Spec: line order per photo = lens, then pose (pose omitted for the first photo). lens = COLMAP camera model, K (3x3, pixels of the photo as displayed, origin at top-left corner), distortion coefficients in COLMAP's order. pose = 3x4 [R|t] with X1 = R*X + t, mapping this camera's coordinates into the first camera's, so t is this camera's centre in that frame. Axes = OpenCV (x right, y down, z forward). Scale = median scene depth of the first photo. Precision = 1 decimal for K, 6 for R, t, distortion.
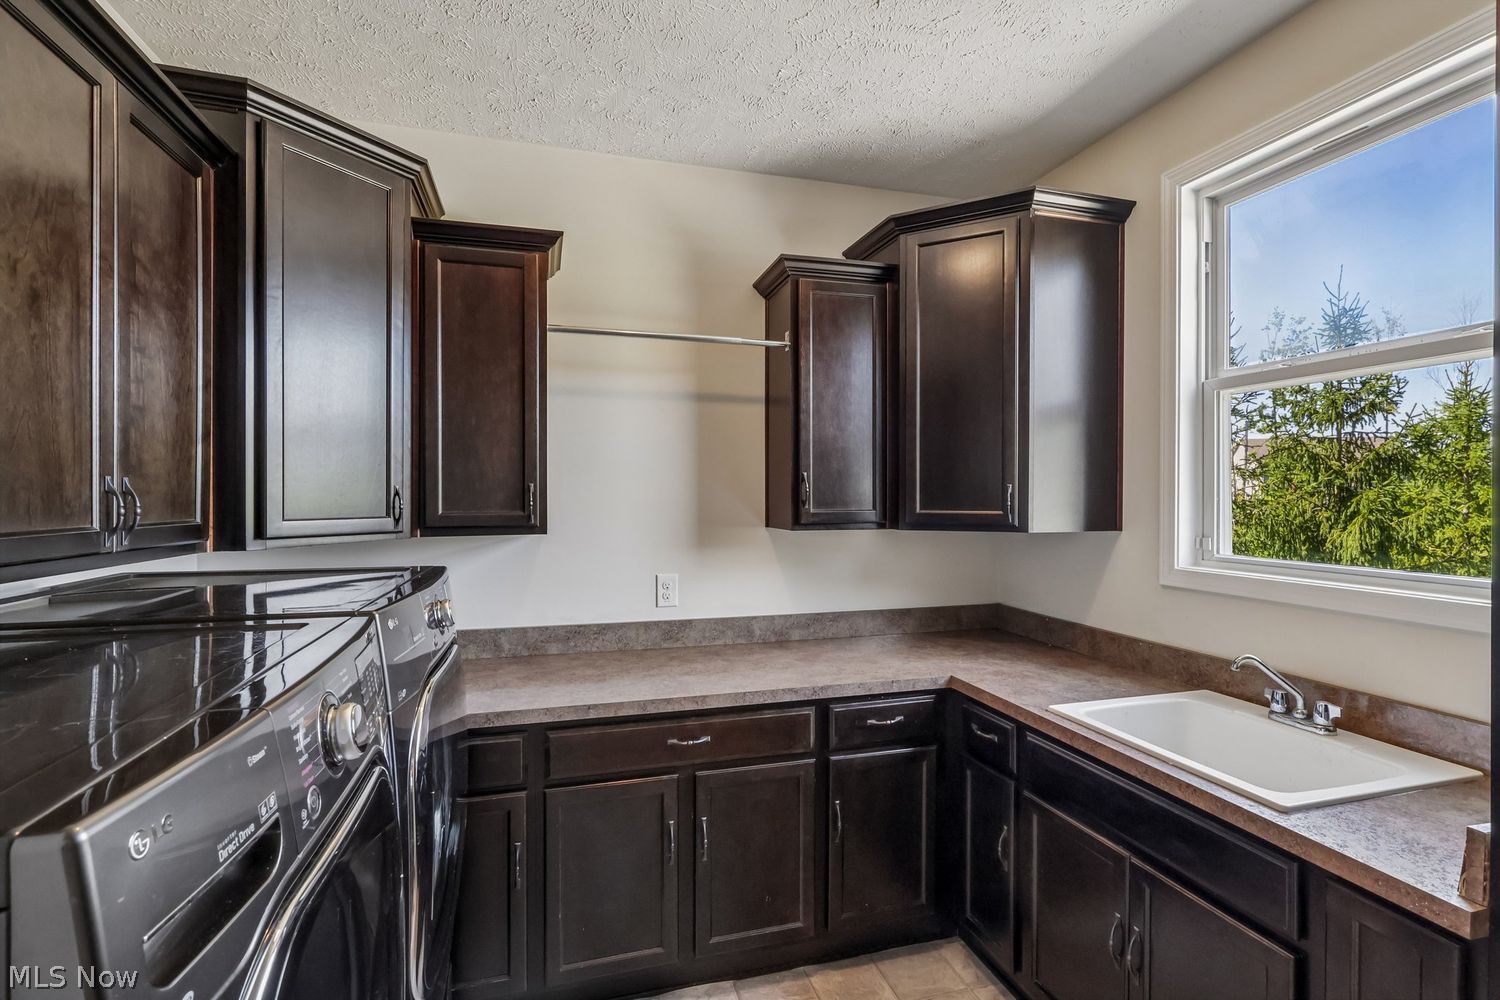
lens RADIAL K [[697.0, 0, 749.3], [0, 697.0, 497.1], [0, 0, 1]] dist [-0.001723, 0.000237]
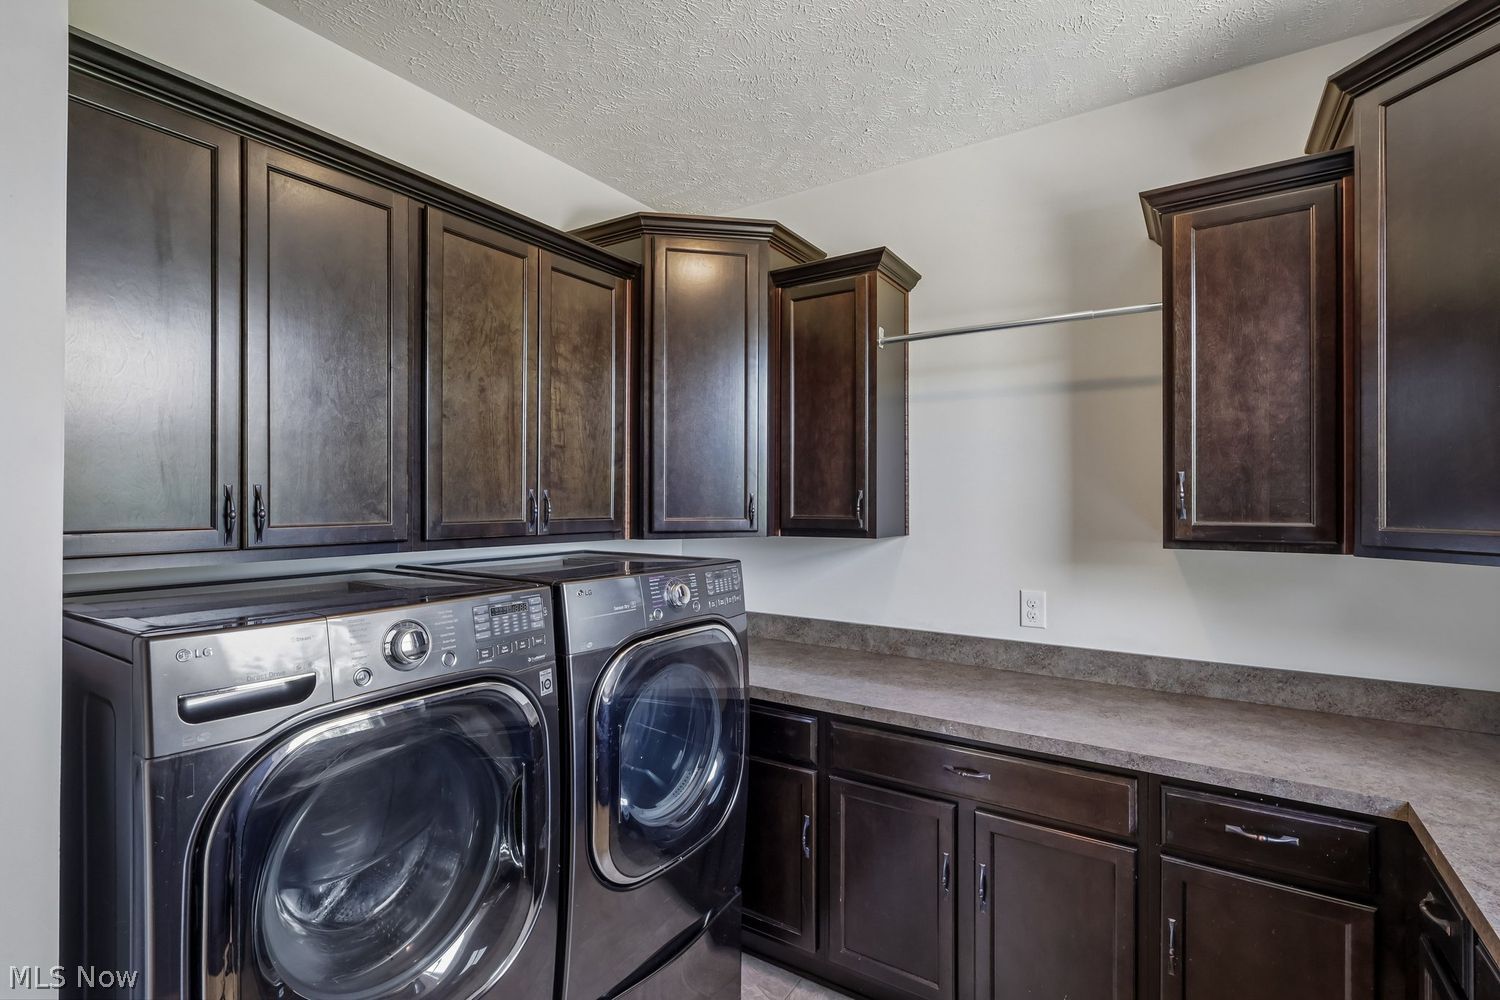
lens RADIAL K [[697.0, 0, 742.1], [0, 697.0, 497.0], [0, 0, 1]] dist [-0.001723, 0.000237]
pose [[0.647216, -0.002148, -0.762303, 0.396668], [-0.004158, 0.999971, -0.006348, -0.001640], [0.762295, 0.007278, 0.647189, 0.178630]]
